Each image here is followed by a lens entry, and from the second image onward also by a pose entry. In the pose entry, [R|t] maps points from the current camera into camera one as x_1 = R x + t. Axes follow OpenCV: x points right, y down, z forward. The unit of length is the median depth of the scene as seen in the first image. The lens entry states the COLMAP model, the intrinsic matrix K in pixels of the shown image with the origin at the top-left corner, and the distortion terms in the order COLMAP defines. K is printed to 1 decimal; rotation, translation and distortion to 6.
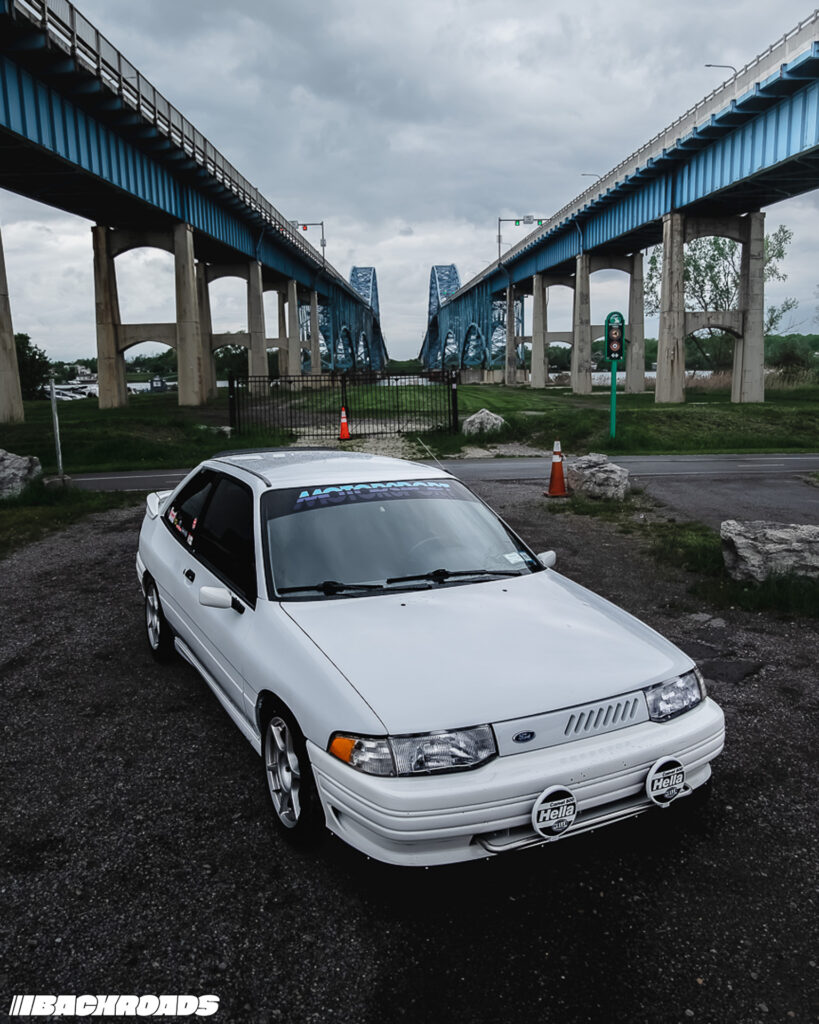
lens RADIAL K [[824.1, 0, 409.5], [0, 824.1, 512.0], [0, 0, 1]] dist [-0.040098, 0.008808]
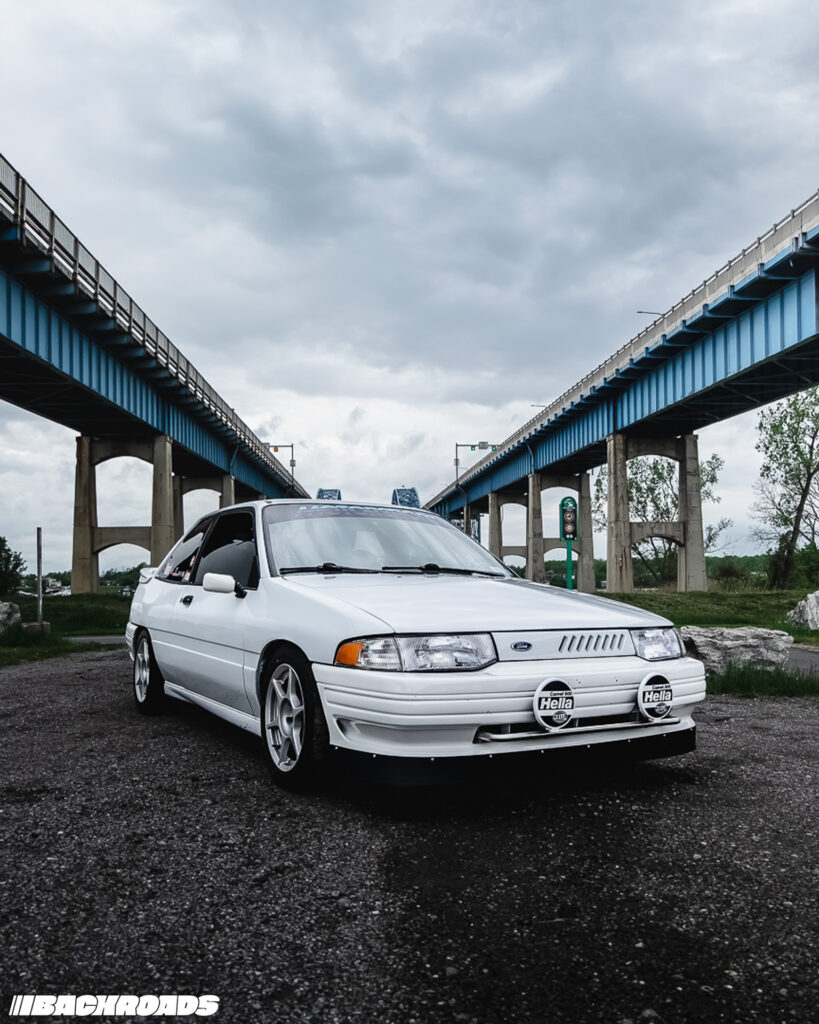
lens RADIAL K [[800.3, 0, 408.2], [0, 800.3, 566.9], [0, 0, 1]] dist [-0.048976, 0.006676]
pose [[0.998910, 0.009292, 0.045742, -0.002769], [-0.000171, 0.980709, -0.195471, 0.019132], [-0.046676, 0.195250, 0.979642, -0.001068]]
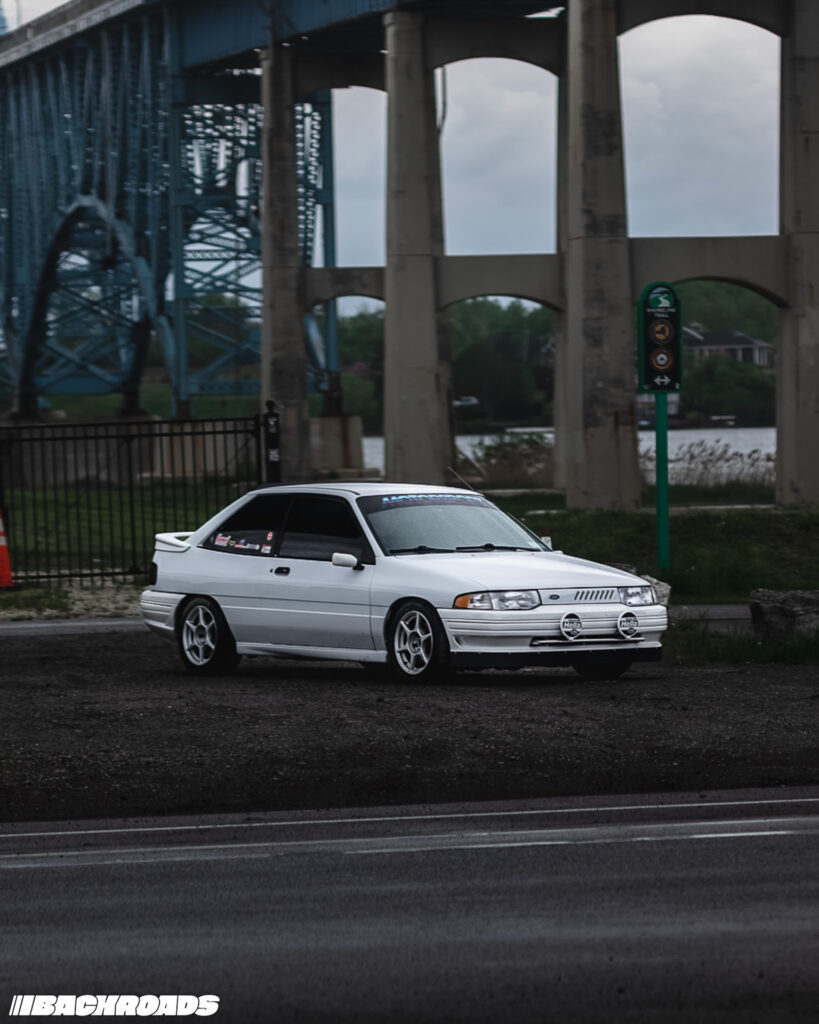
lens RADIAL K [[4527.7, 0, 409.5], [0, 4527.7, 512.0], [0, 0, 1]] dist [-0.233090, -2.031826]
pose [[0.987249, -0.003646, 0.159144, -0.097057], [0.027481, 0.988631, -0.147831, 0.084165], [-0.156795, 0.150319, 0.976125, -0.481346]]
